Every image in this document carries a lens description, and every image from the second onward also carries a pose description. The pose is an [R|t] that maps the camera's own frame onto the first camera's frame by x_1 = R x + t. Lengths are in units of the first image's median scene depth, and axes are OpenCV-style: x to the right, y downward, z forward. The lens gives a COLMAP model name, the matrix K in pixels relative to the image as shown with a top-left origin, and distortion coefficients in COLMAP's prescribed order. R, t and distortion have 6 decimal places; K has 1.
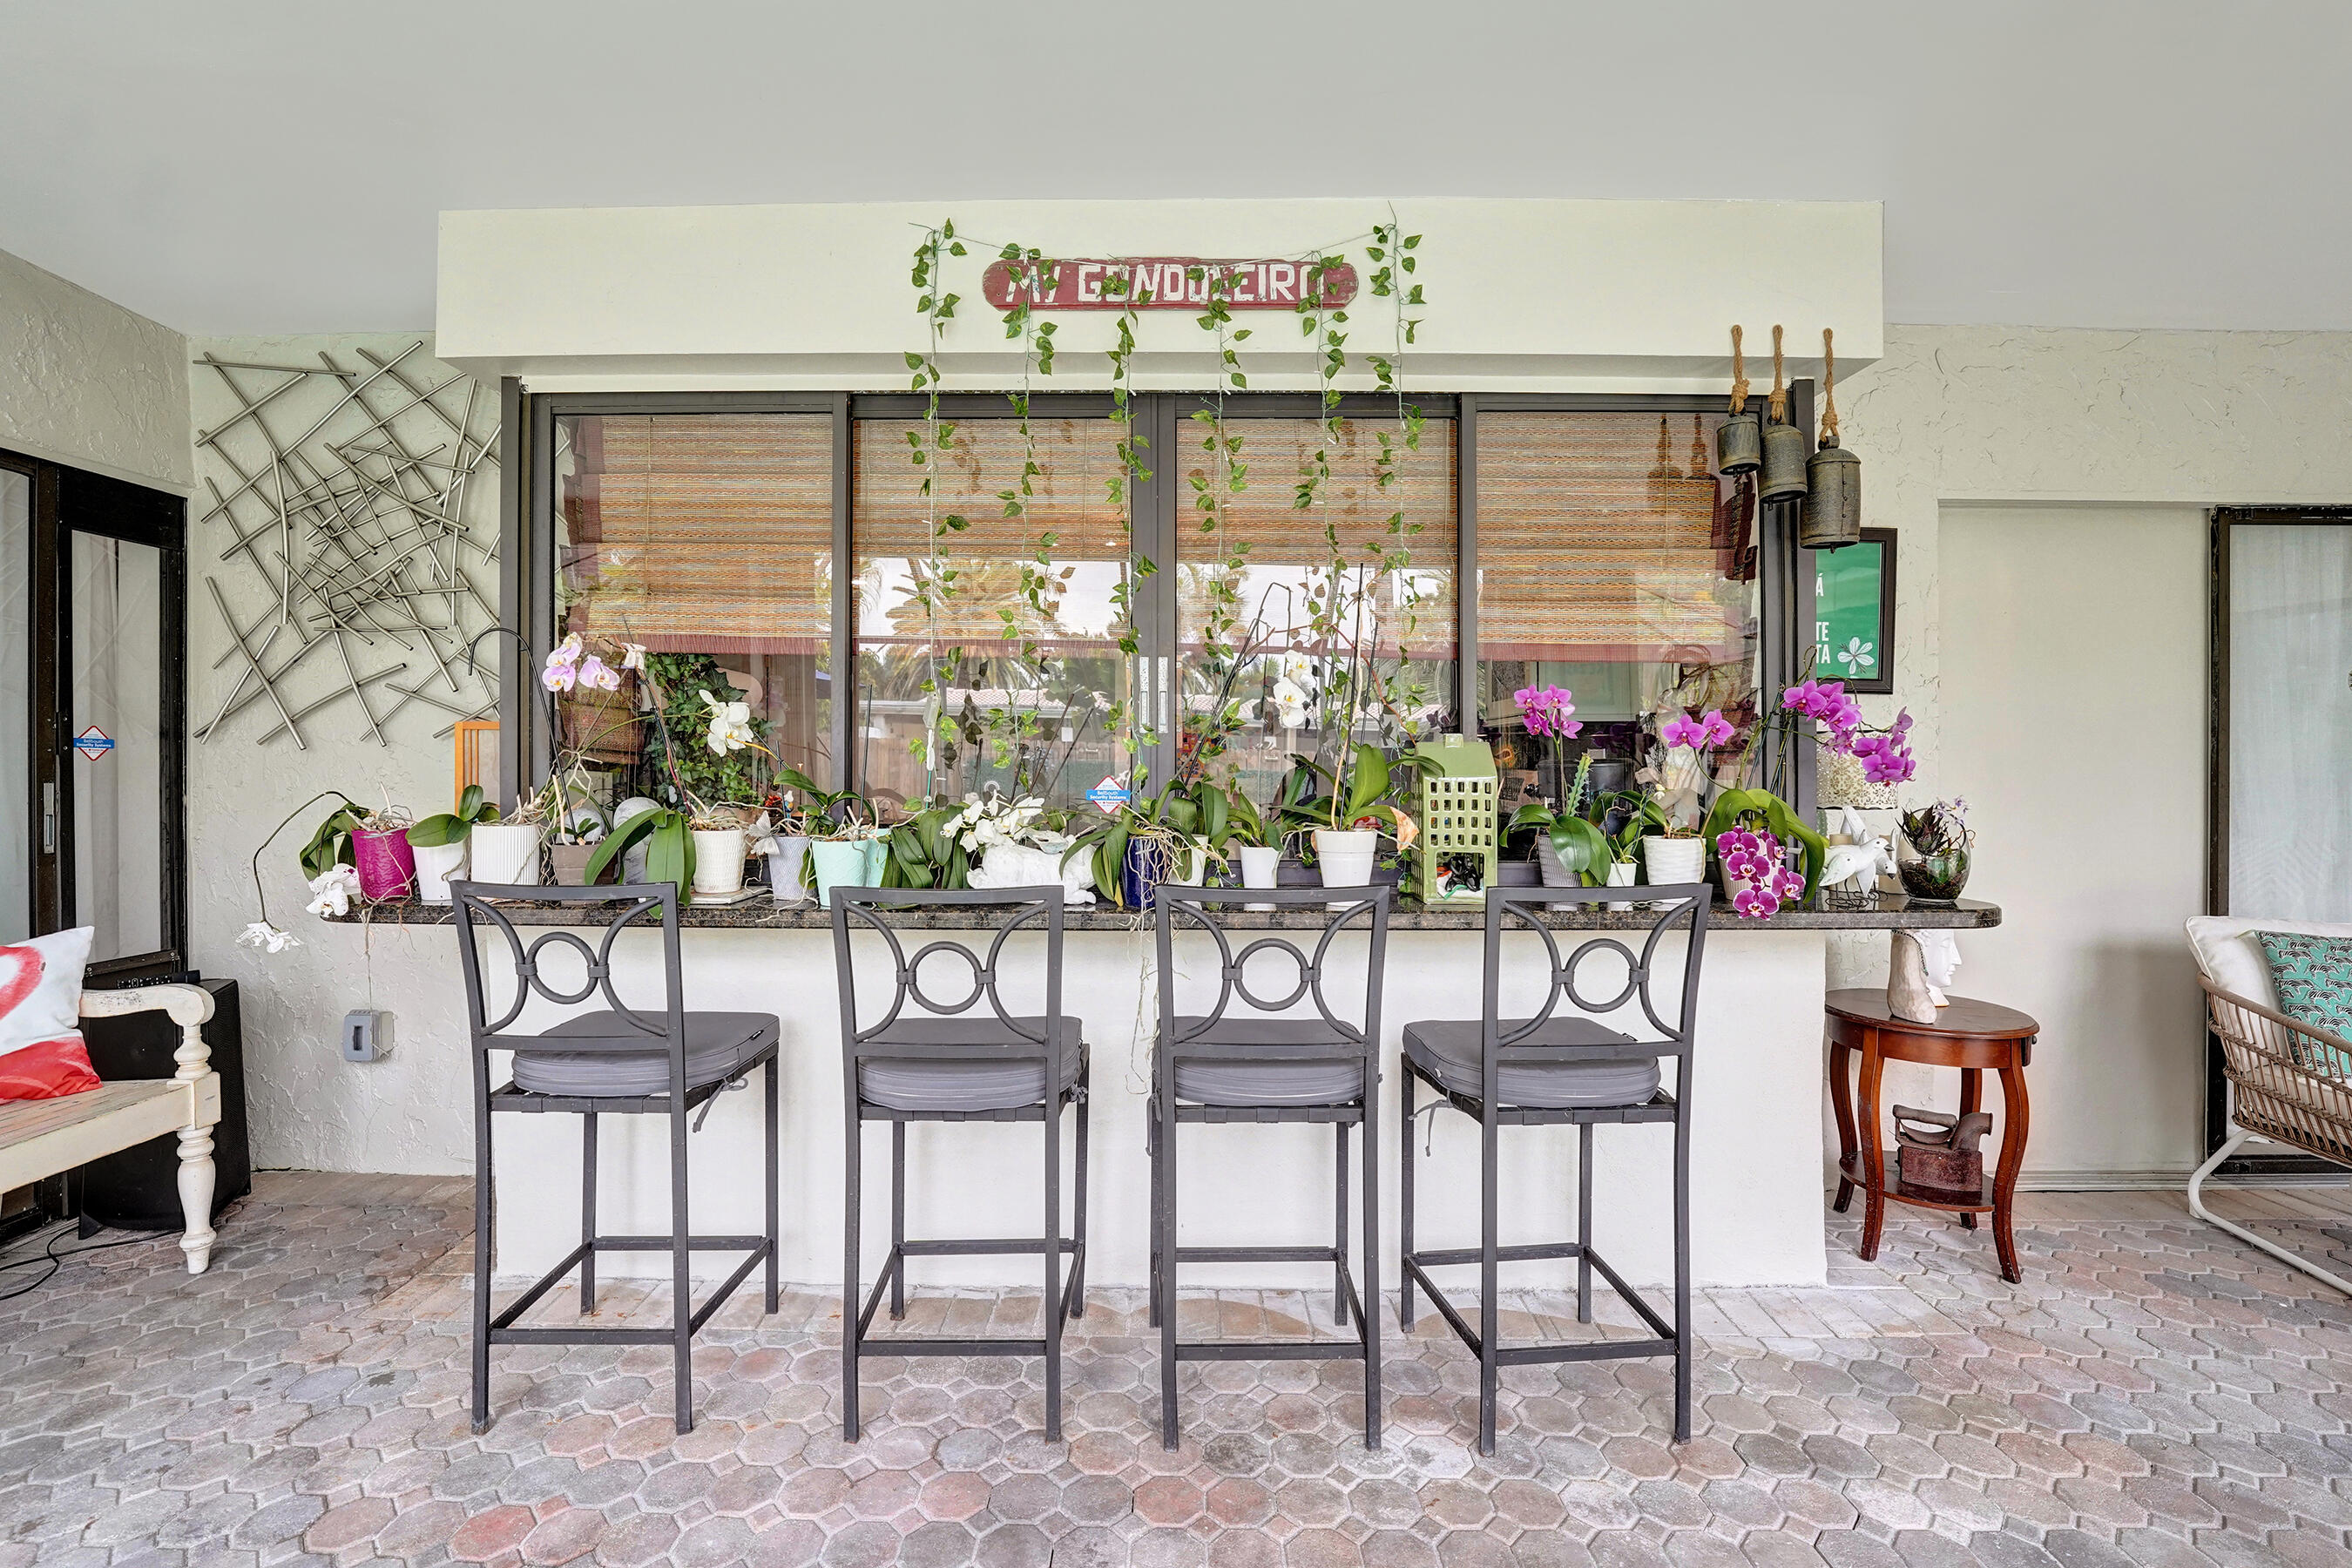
lens RADIAL K [[1028.3, 0, 1148.4], [0, 1028.3, 772.7], [0, 0, 1]] dist [-0.029491, 0.002831]
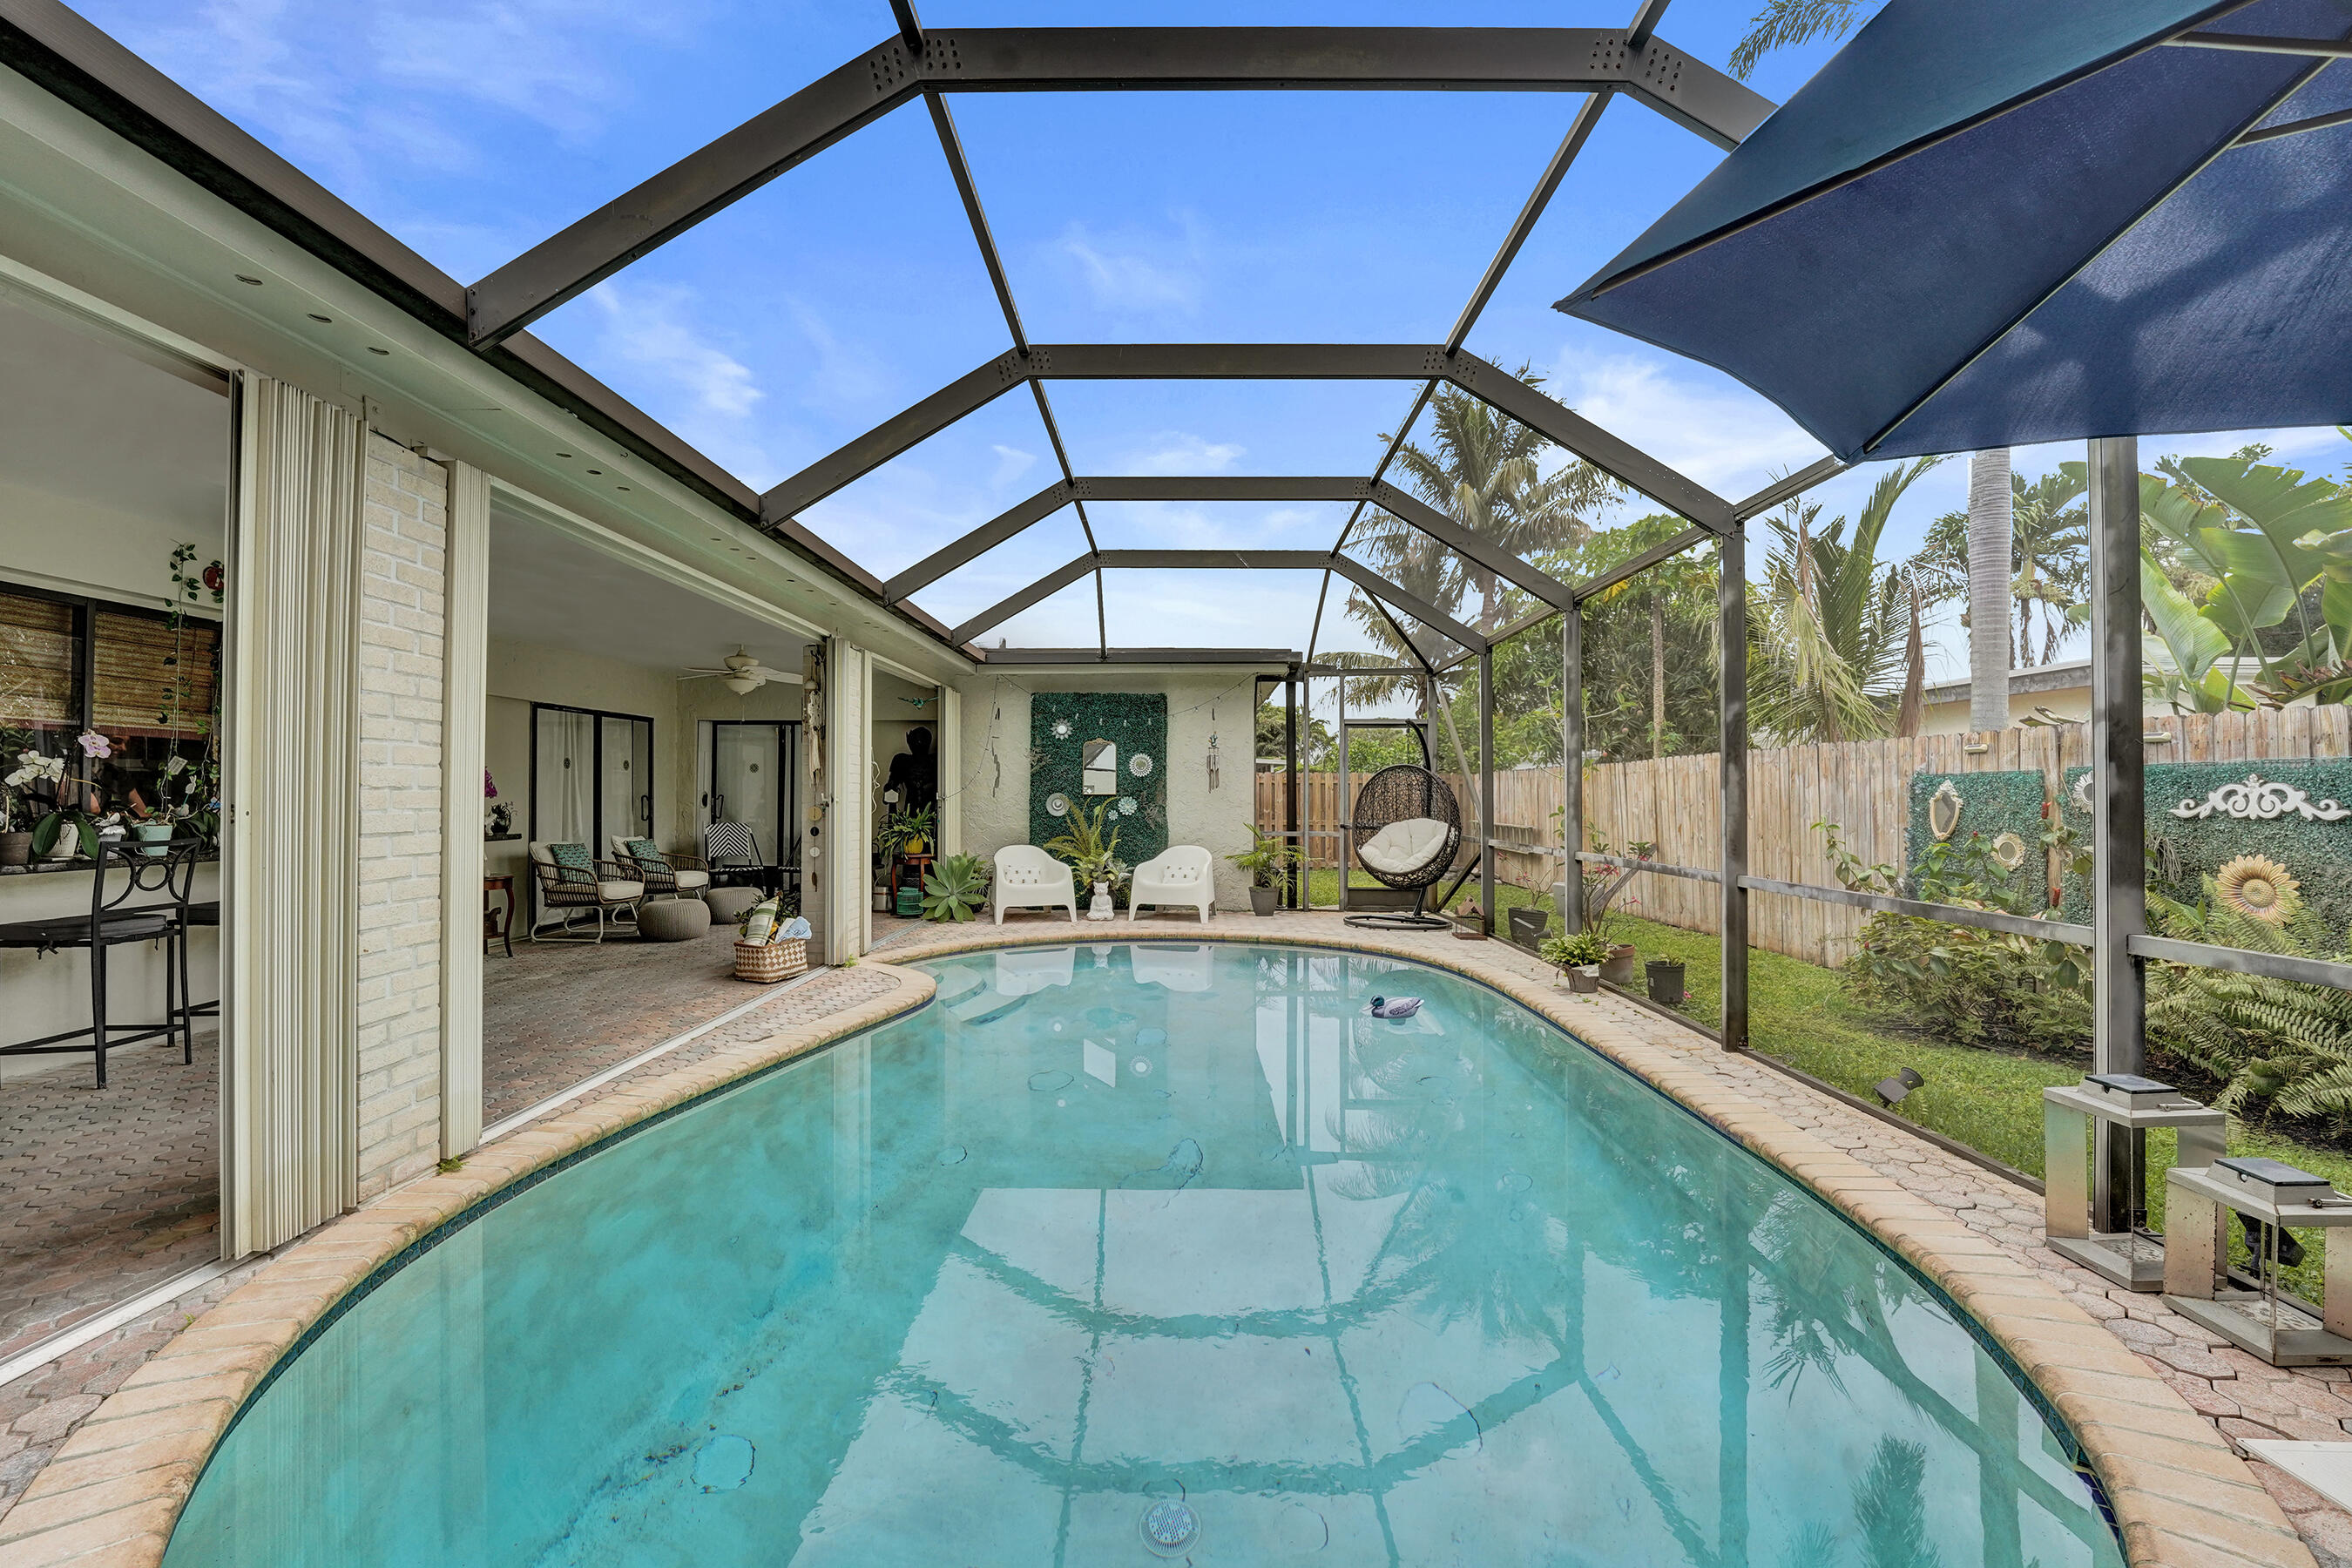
lens RADIAL K [[945.2, 0, 1155.6], [0, 945.2, 775.9], [0, 0, 1]] dist [-0.028969, -0.000089]
pose [[0.010949, 0.016410, 0.999805, -1.926166], [0.001114, 0.999865, -0.016423, -0.005188], [-0.999939, 0.001293, 0.010929, -0.995898]]
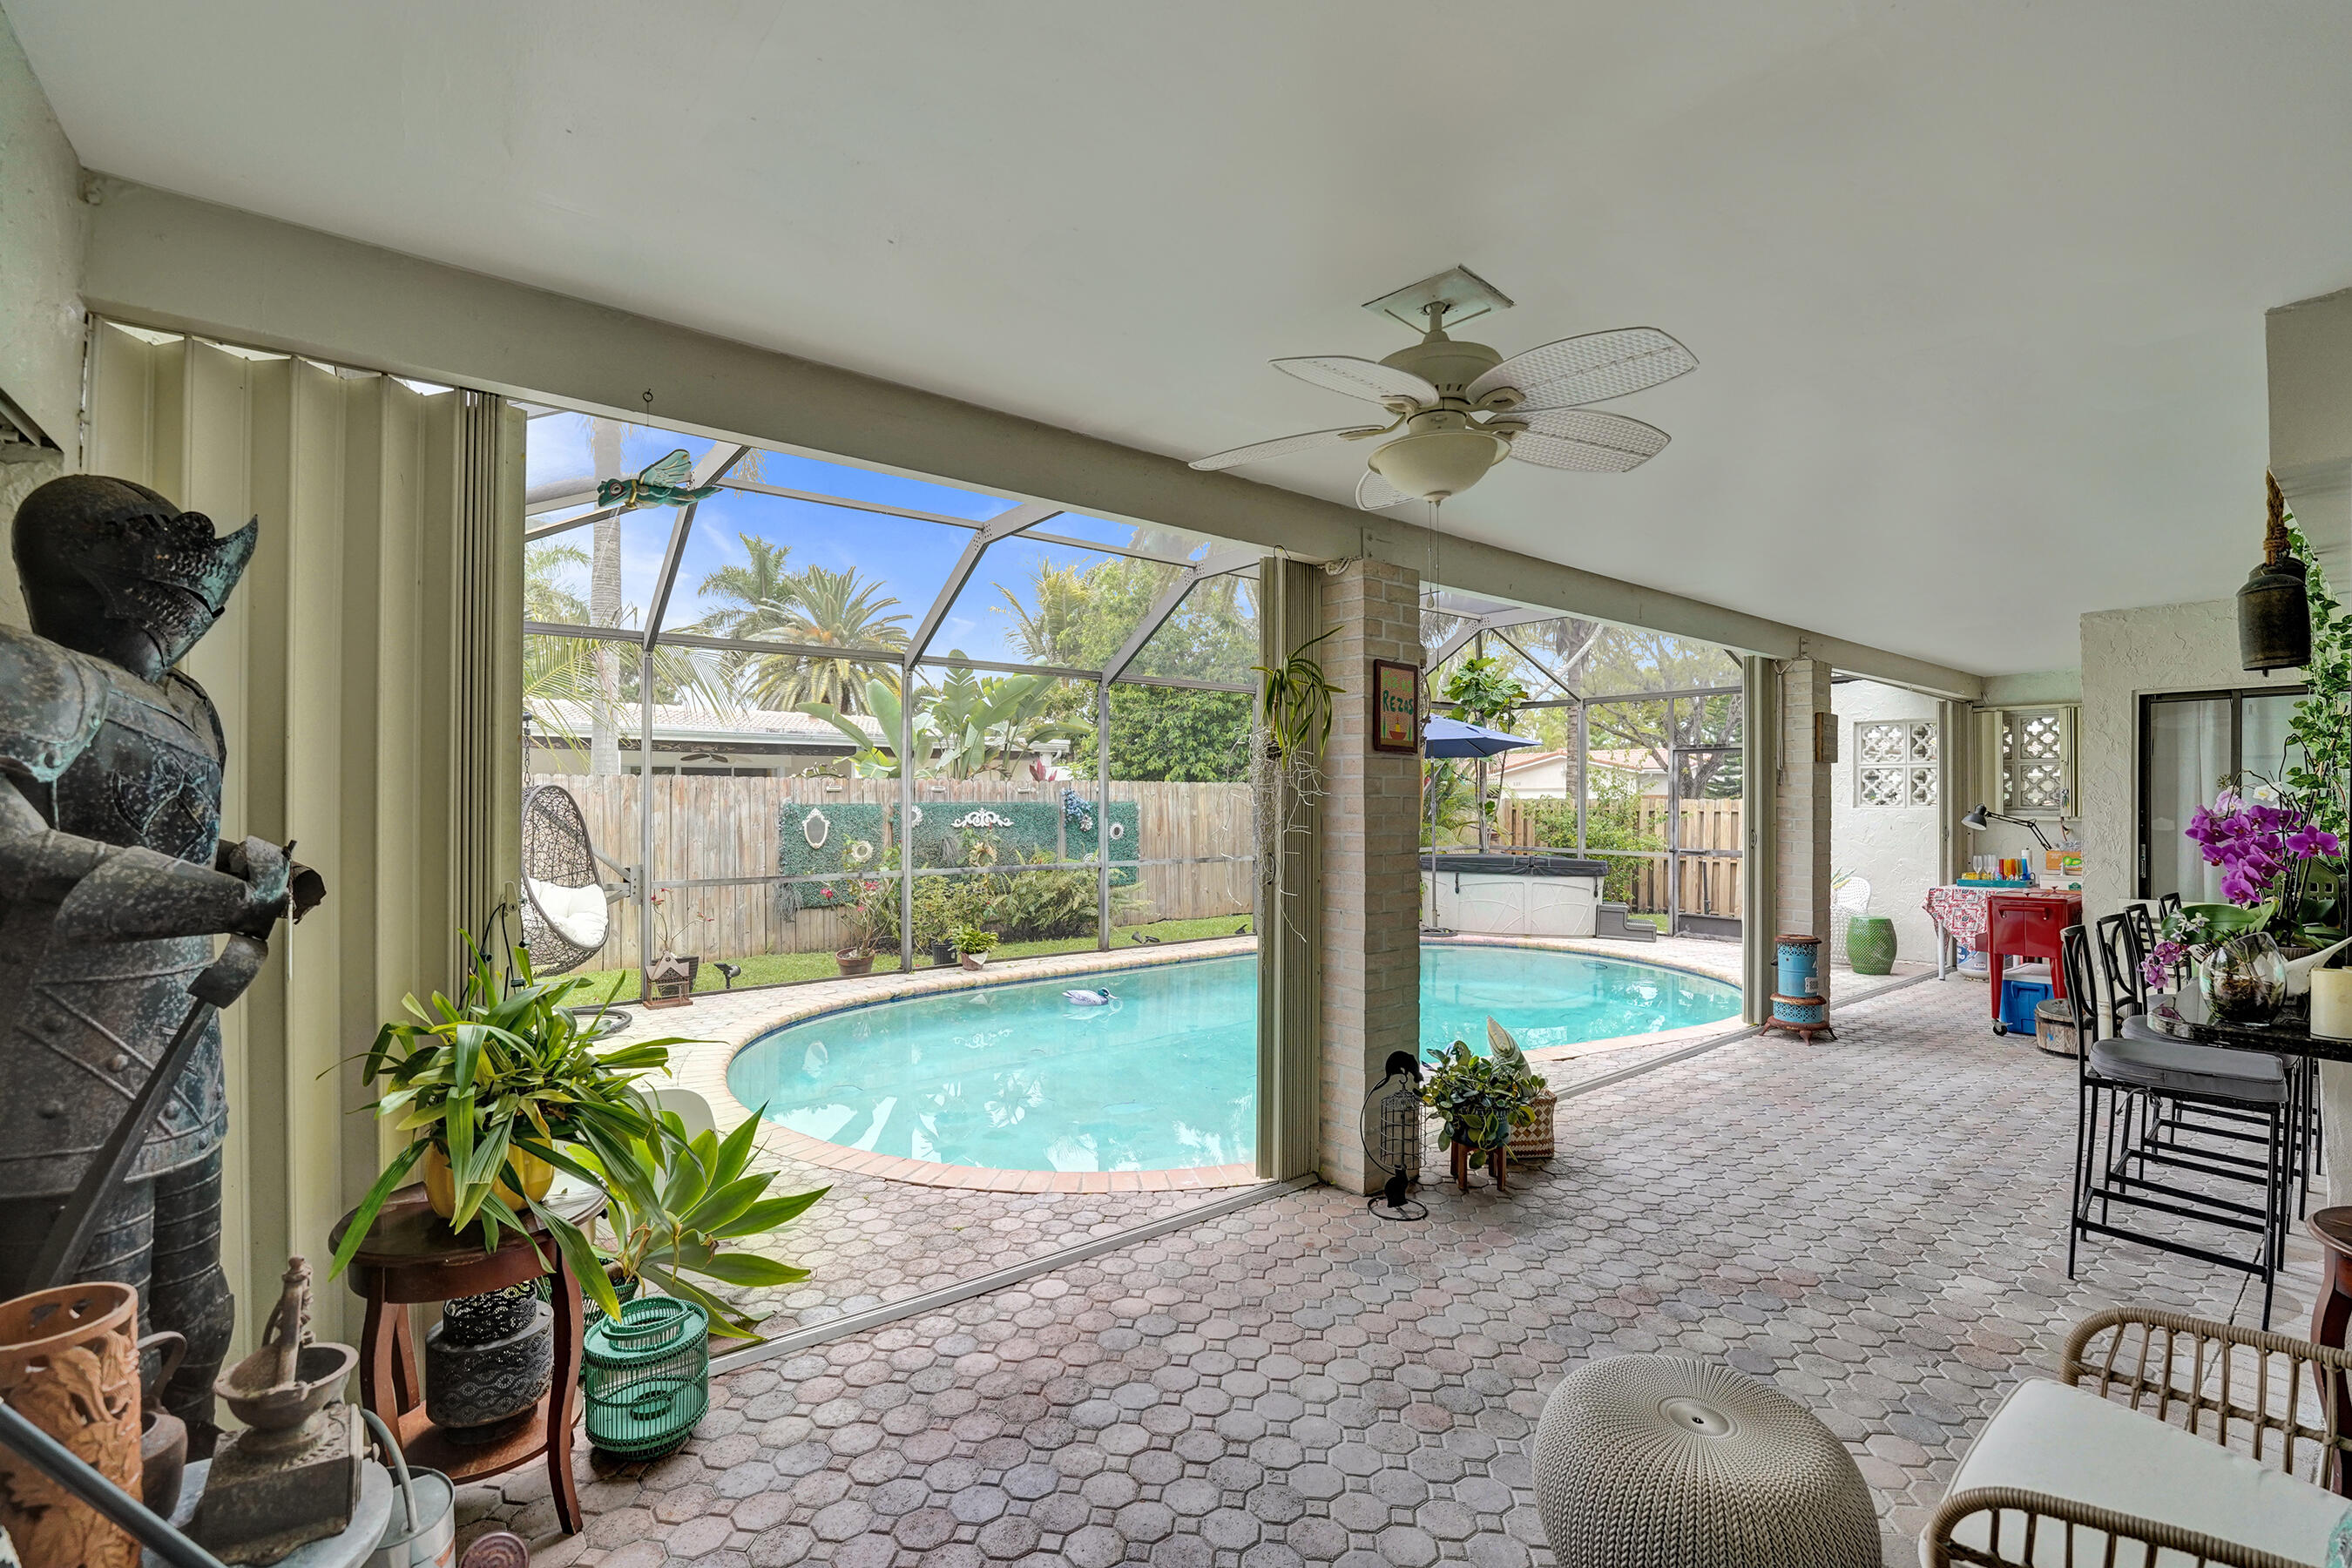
lens RADIAL K [[1028.3, 0, 1162.1], [0, 1028.3, 801.2], [0, 0, 1]] dist [-0.029491, 0.002831]
pose [[-0.780459, -0.003431, -0.625198, 1.971100], [-0.005740, 0.999982, 0.001678, -0.075355], [0.625181, 0.004898, -0.780465, 0.979246]]
